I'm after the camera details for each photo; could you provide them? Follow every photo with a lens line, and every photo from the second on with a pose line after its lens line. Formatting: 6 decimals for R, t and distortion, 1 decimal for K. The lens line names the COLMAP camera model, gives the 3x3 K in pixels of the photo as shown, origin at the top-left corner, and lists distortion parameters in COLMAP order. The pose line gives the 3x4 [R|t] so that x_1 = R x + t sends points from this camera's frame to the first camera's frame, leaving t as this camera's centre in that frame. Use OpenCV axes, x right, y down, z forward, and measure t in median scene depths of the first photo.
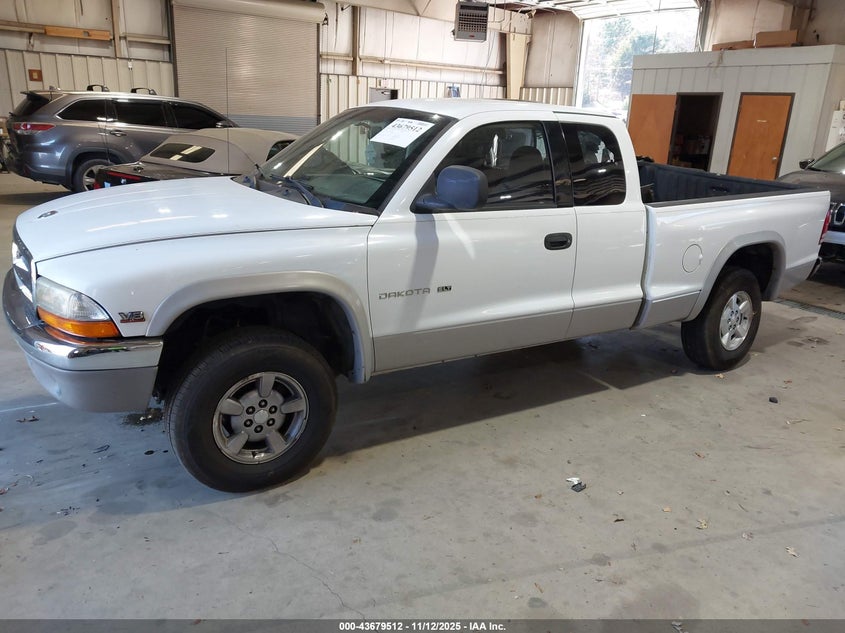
lens RADIAL K [[652.2, 0, 415.1], [0, 652.2, 312.1], [0, 0, 1]] dist [0.000902, -0.001269]
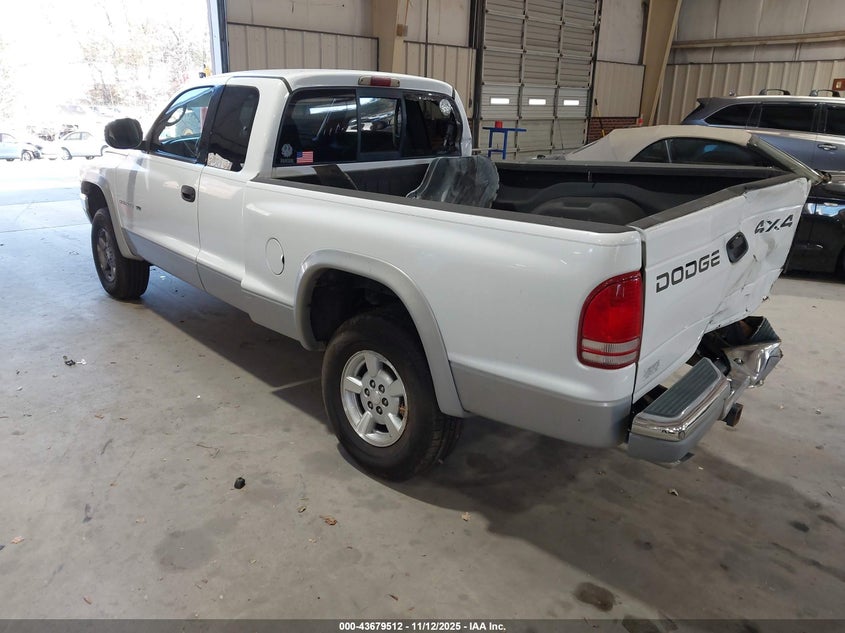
lens RADIAL K [[652.2, 0, 414.0], [0, 652.2, 318.8], [0, 0, 1]] dist [0.000902, -0.001269]
pose [[0.185811, 0.277784, -0.942502, 1.230167], [-0.299861, 0.929479, 0.214829, -0.233917], [0.935712, 0.242702, 0.256004, 1.000616]]
